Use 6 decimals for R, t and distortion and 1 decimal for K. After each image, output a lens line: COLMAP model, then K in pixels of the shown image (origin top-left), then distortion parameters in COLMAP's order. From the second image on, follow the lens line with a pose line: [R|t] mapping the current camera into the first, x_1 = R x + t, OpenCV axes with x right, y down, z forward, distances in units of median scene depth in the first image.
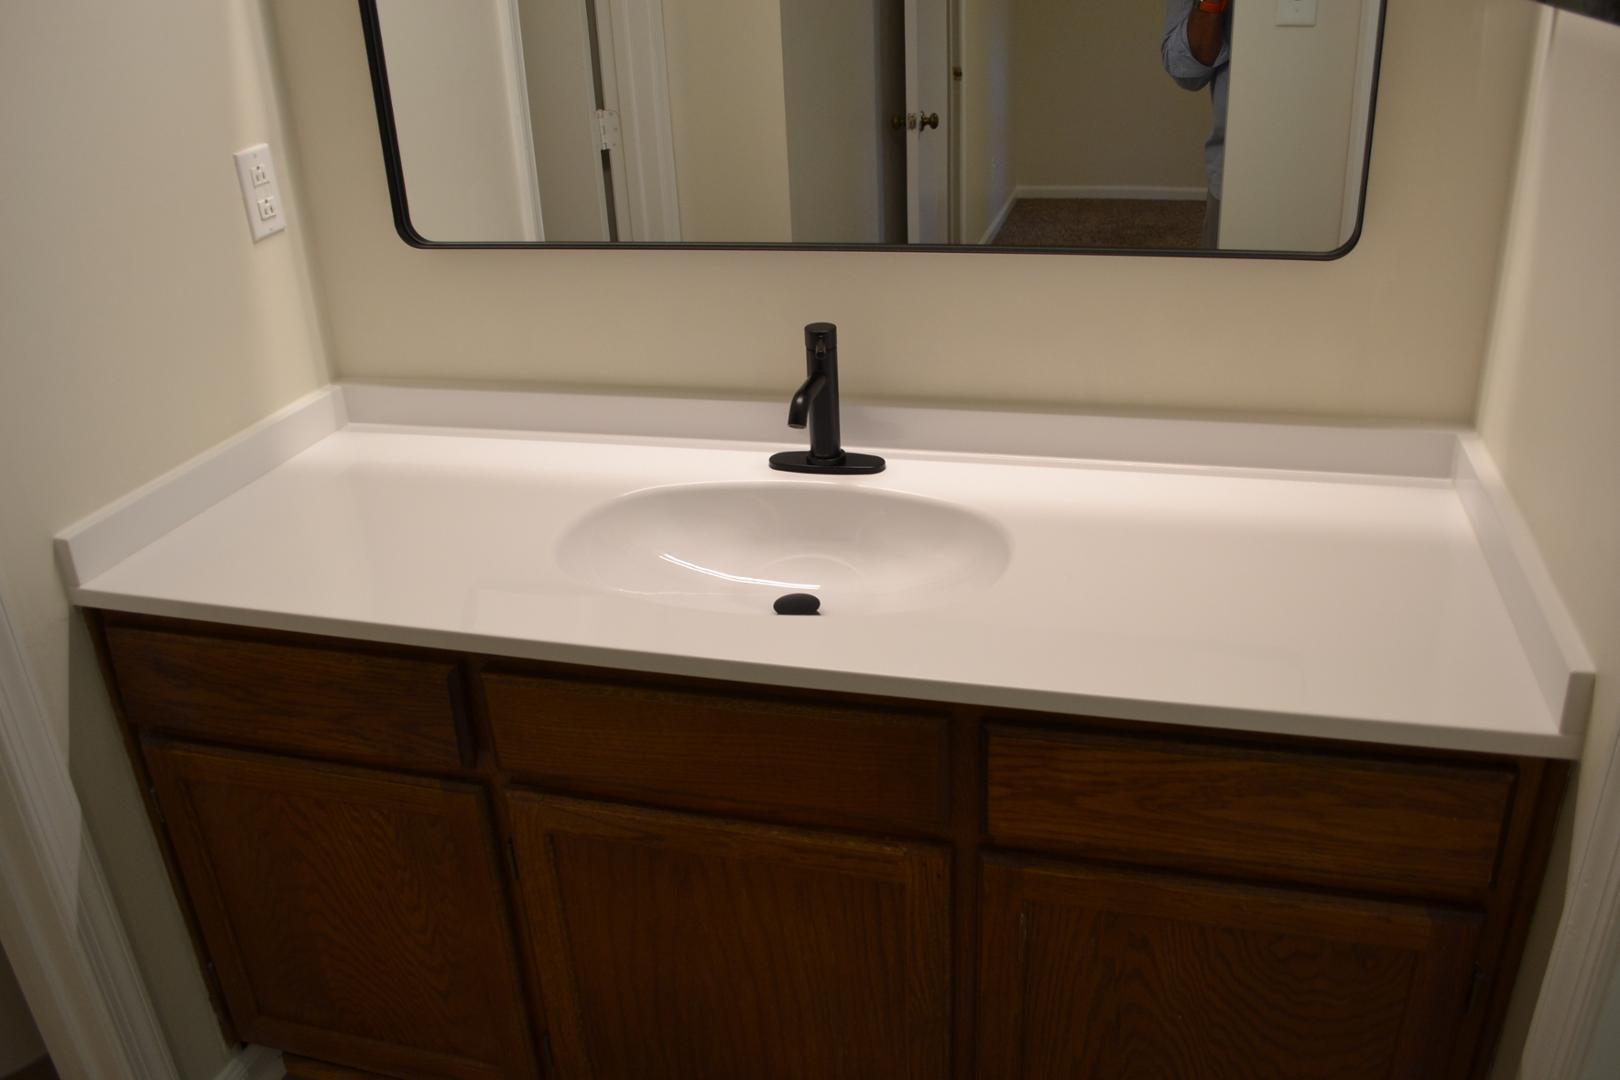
lens RADIAL K [[1293.5, 0, 811.8], [0, 1293.5, 544.1], [0, 0, 1]] dist [-0.083446, 0.016247]
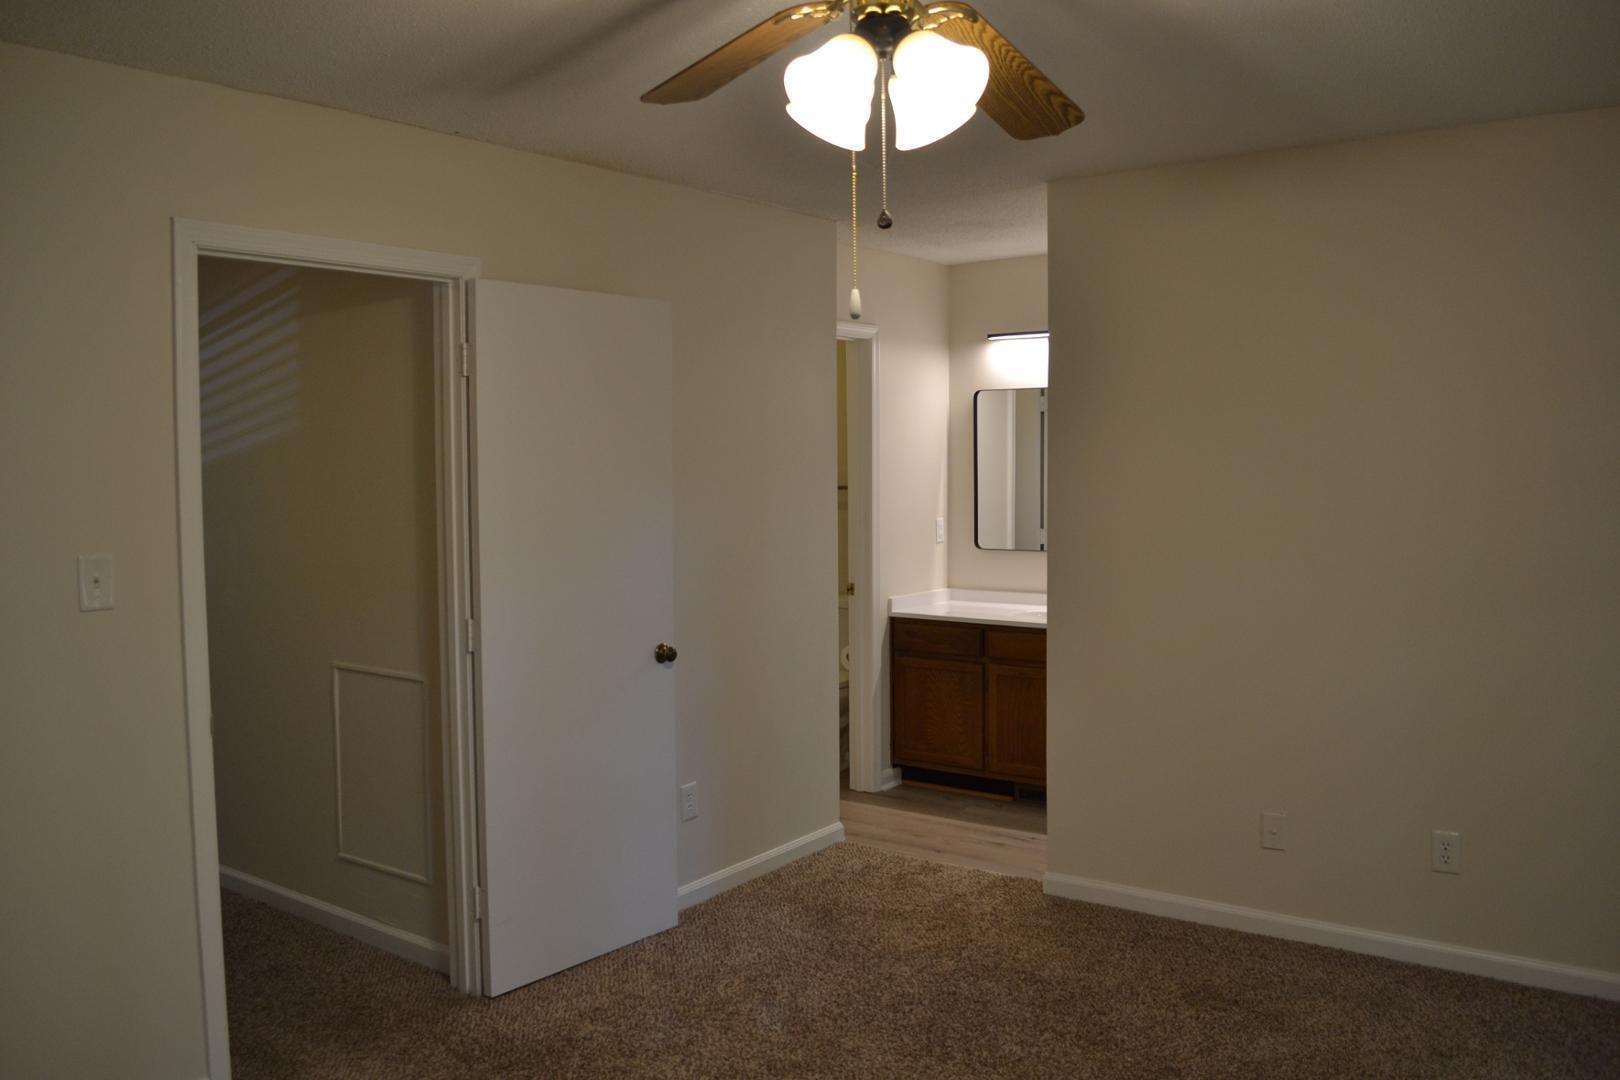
lens RADIAL K [[1293.5, 0, 808.9], [0, 1293.5, 540.5], [0, 0, 1]] dist [-0.083446, 0.016247]
pose [[0.933167, 0.052927, -0.355524, 0.622774], [-0.176554, 0.929052, -0.325103, 1.178404], [0.313094, 0.366144, 0.876305, -2.726377]]
